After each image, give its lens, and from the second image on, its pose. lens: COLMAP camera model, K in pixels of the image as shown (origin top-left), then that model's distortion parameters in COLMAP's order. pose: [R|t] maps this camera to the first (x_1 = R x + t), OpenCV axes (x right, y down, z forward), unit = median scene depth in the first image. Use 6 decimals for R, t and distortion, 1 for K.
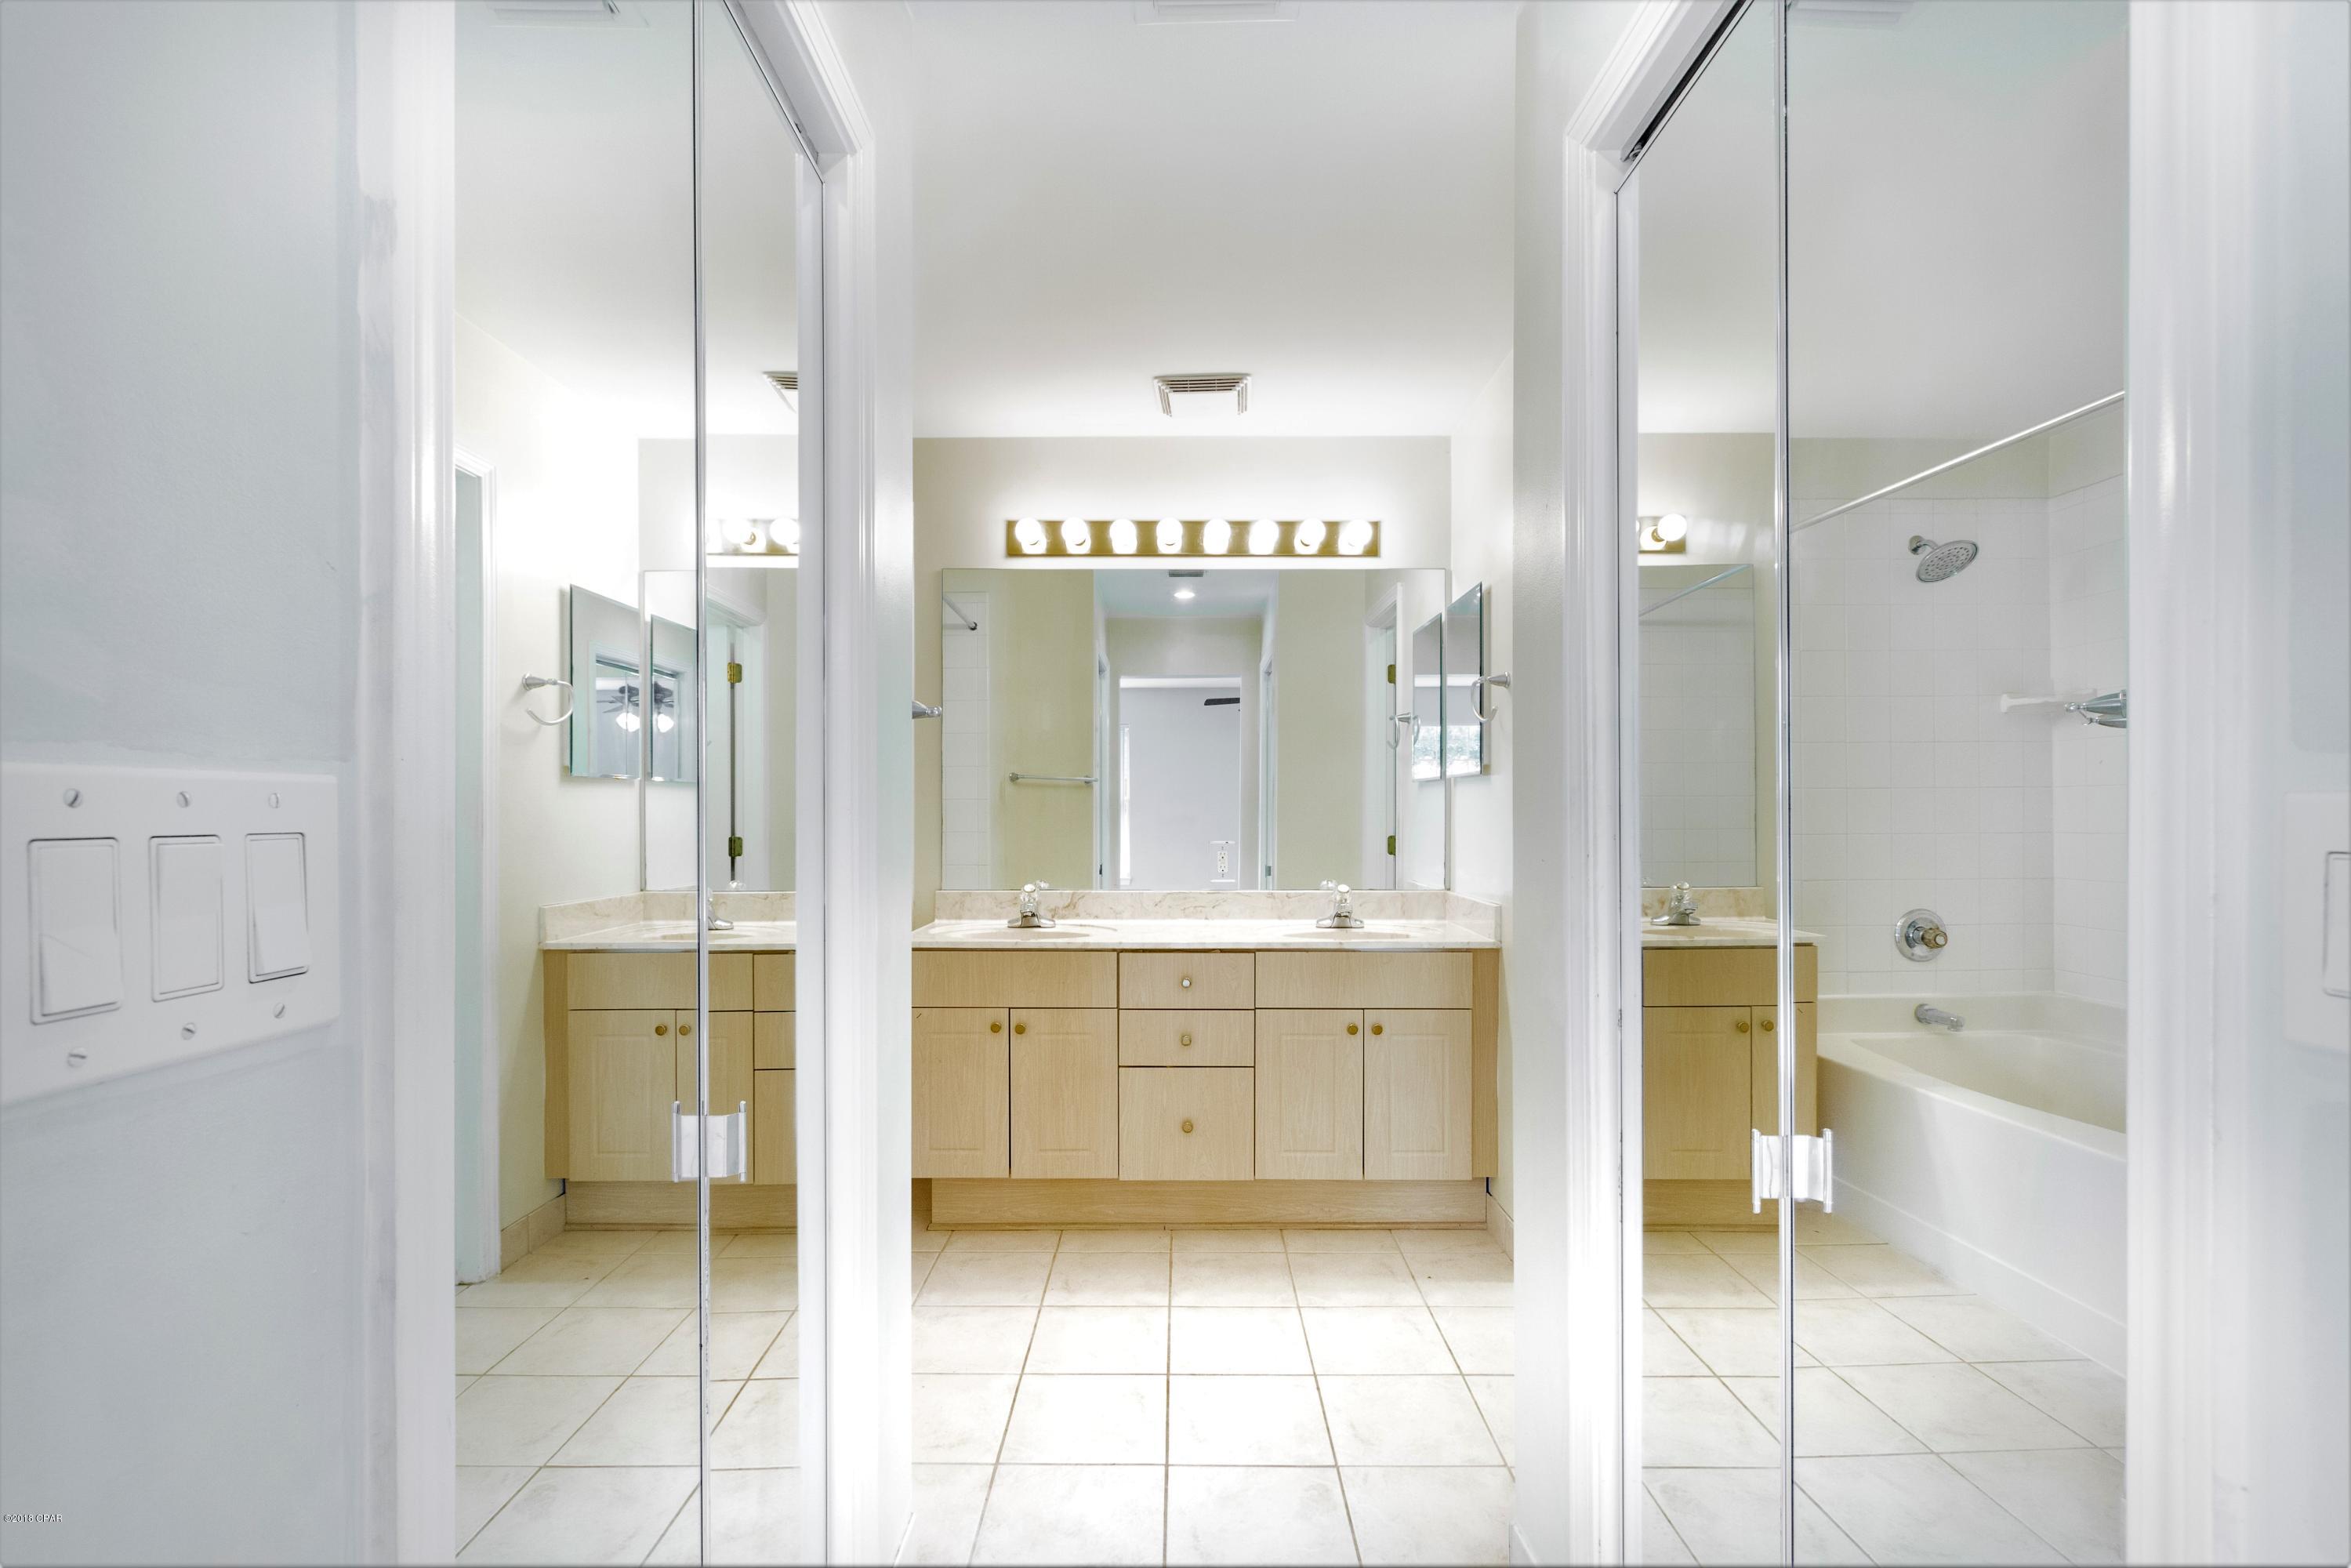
lens RADIAL K [[1096.4, 0, 1169.7], [0, 1096.4, 792.6], [0, 0, 1]] dist [-0.019881, 0.000136]
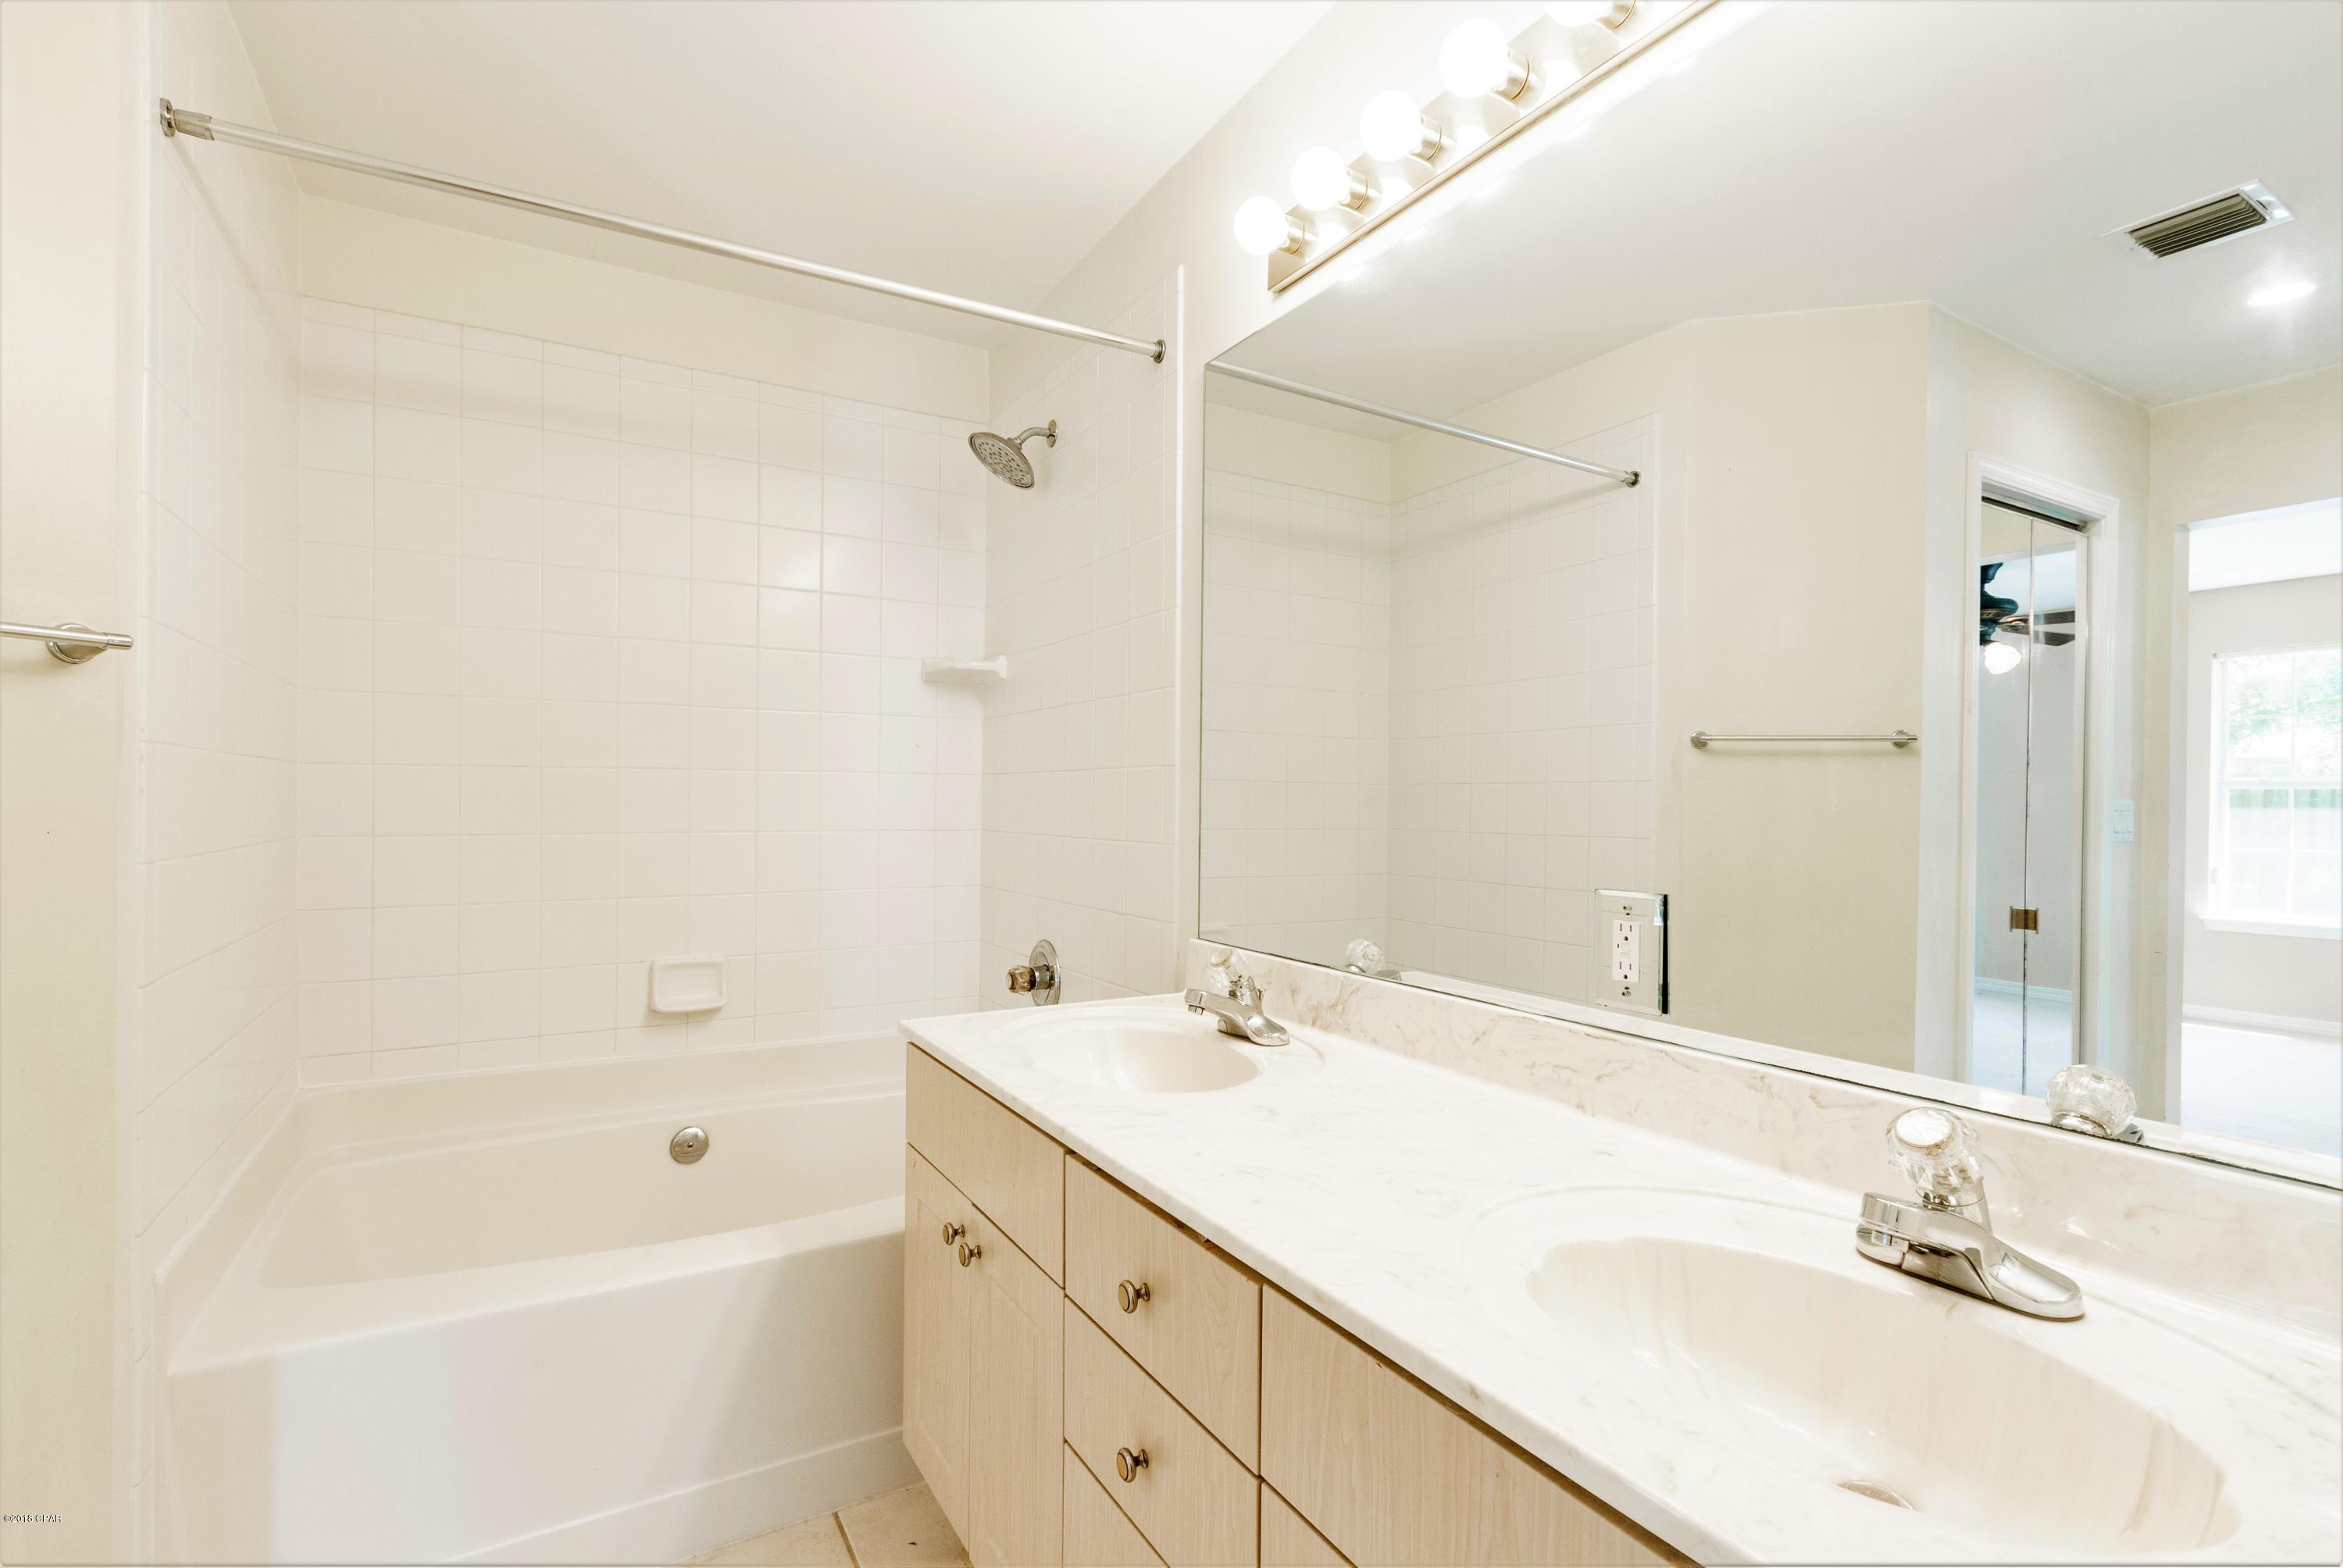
lens RADIAL K [[1092.6, 0, 1174.6], [0, 1092.6, 793.5], [0, 0, 1]] dist [-0.019881, 0.000136]
pose [[0.502604, 0.003141, -0.864511, 0.268298], [0.003218, 0.999980, 0.005504, 0.012079], [0.864511, -0.005549, 0.502583, 0.714155]]
